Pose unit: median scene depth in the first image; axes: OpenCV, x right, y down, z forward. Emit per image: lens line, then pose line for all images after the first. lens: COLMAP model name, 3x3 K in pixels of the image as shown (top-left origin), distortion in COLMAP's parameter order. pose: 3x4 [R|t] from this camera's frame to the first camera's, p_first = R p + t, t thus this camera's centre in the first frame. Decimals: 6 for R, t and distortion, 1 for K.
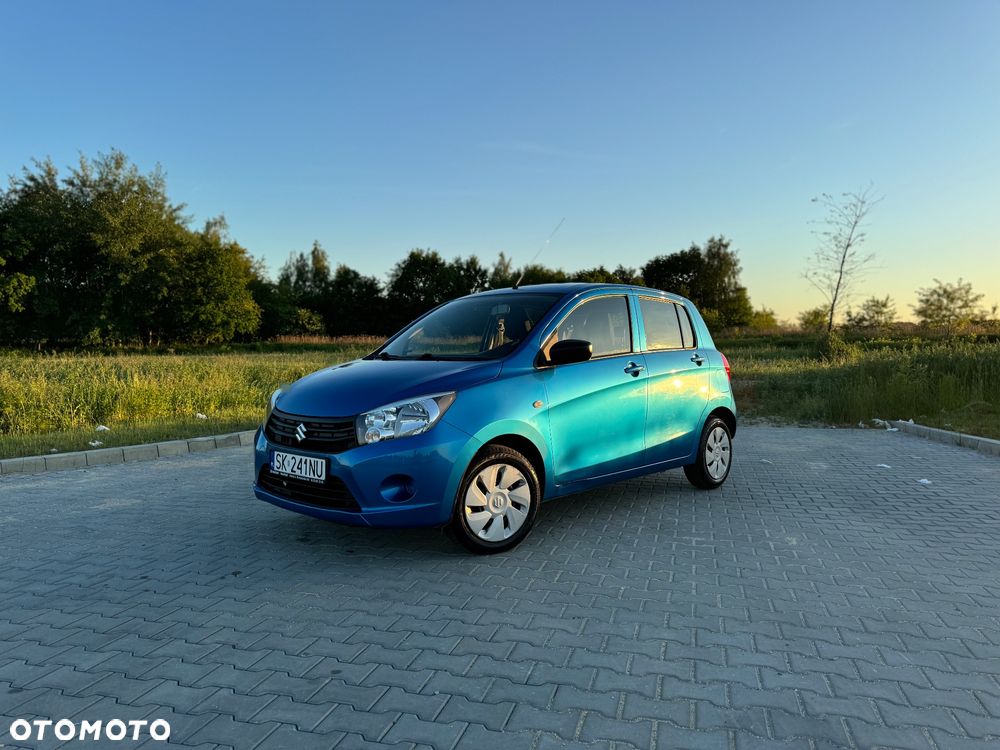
lens RADIAL K [[707.9, 0, 505.9], [0, 707.9, 378.8], [0, 0, 1]] dist [0.036095, -0.041463]
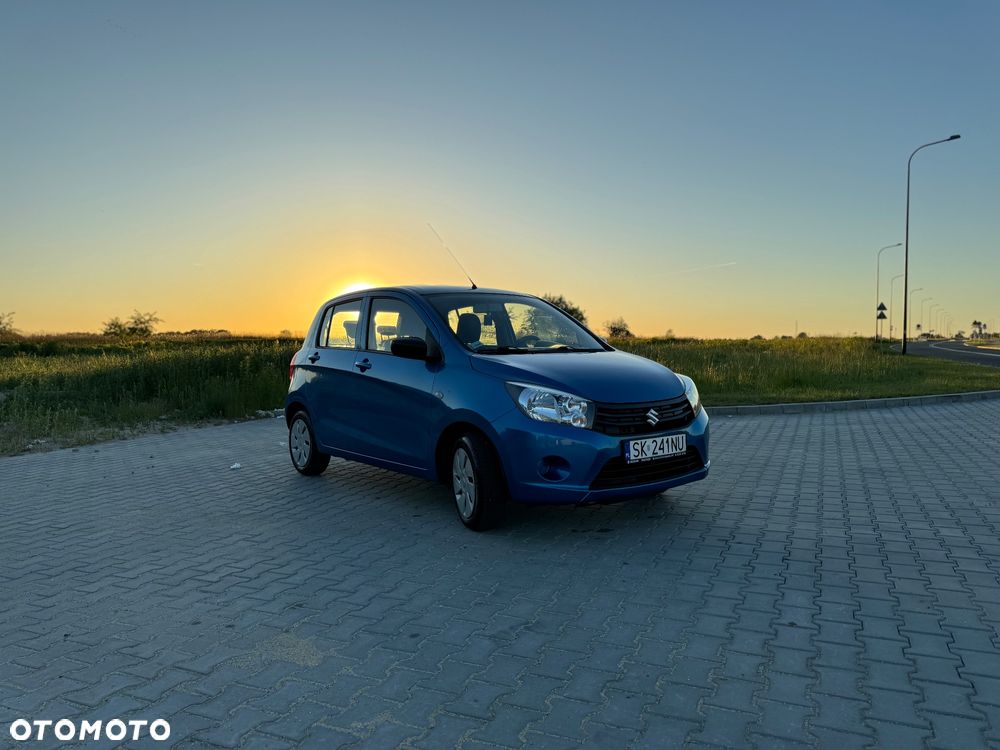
lens RADIAL K [[707.9, 0, 503.0], [0, 707.9, 361.8], [0, 0, 1]] dist [0.036095, -0.041463]
pose [[0.157486, -0.016258, 0.987387, -1.410042], [0.051686, 0.998630, 0.008199, -0.029683], [-0.986168, 0.049743, 0.158111, 1.062433]]
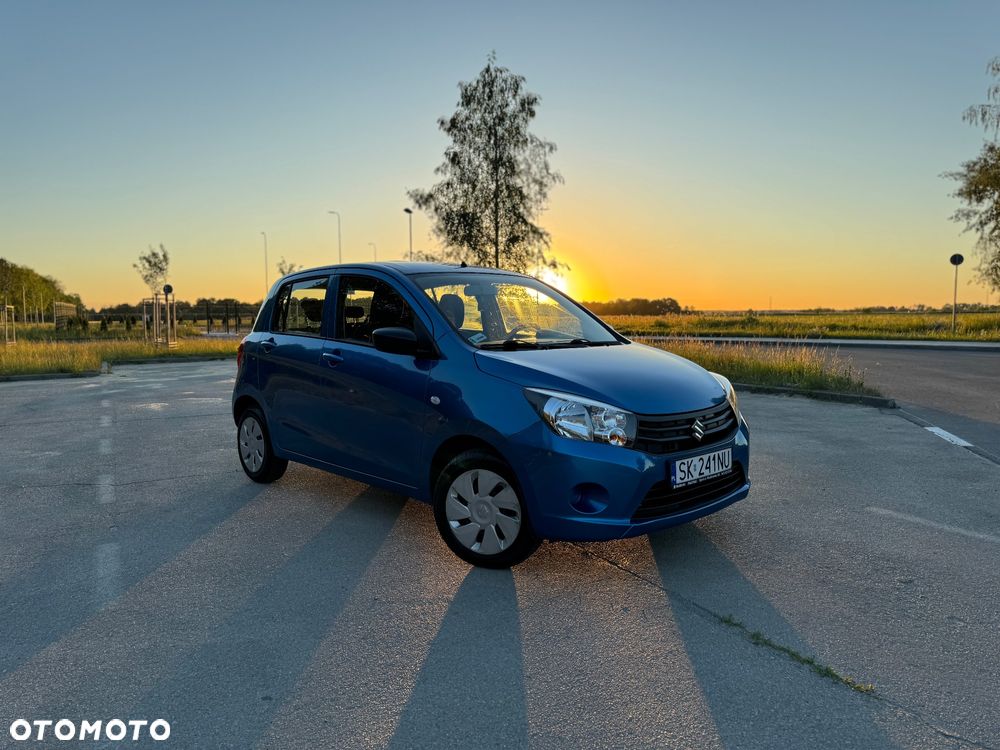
lens RADIAL K [[707.9, 0, 500.3], [0, 707.9, 369.3], [0, 0, 1]] dist [0.036095, -0.041463]
pose [[0.074896, -0.069741, 0.994750, -1.212337], [0.042871, 0.996854, 0.066661, -0.072569], [-0.996269, 0.037653, 0.077651, 1.191287]]
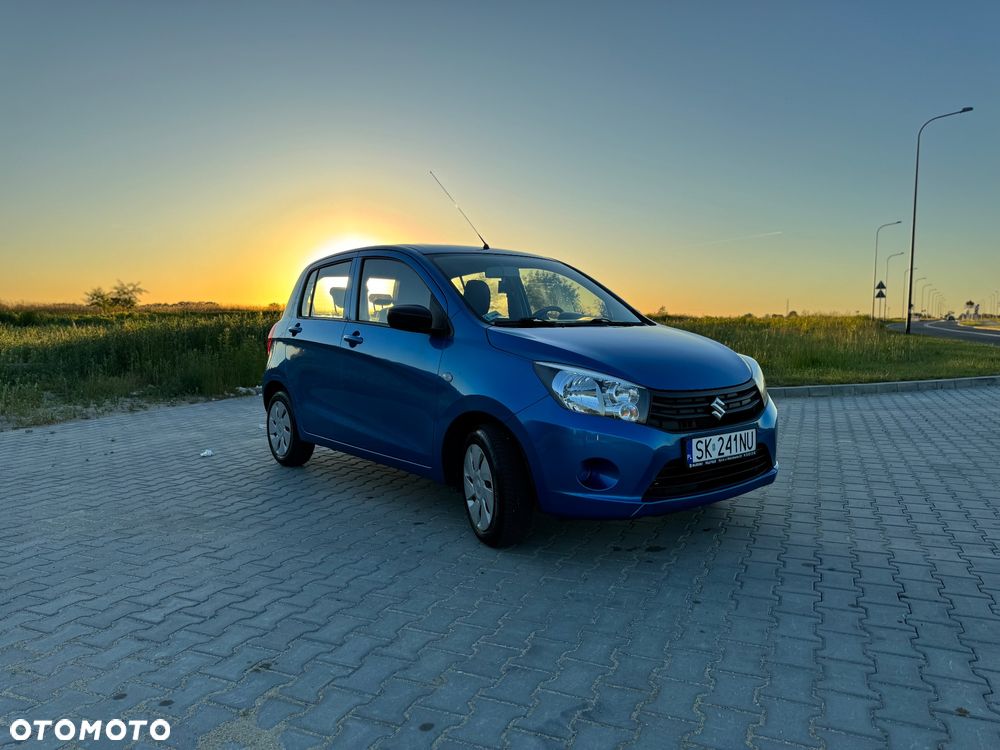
lens RADIAL K [[707.9, 0, 498.3], [0, 707.9, 371.8], [0, 0, 1]] dist [0.036095, -0.041463]
pose [[0.149845, -0.062228, 0.986749, -1.189515], [0.041067, 0.997548, 0.056673, -0.028332], [-0.987856, 0.032031, 0.152034, 1.144360]]
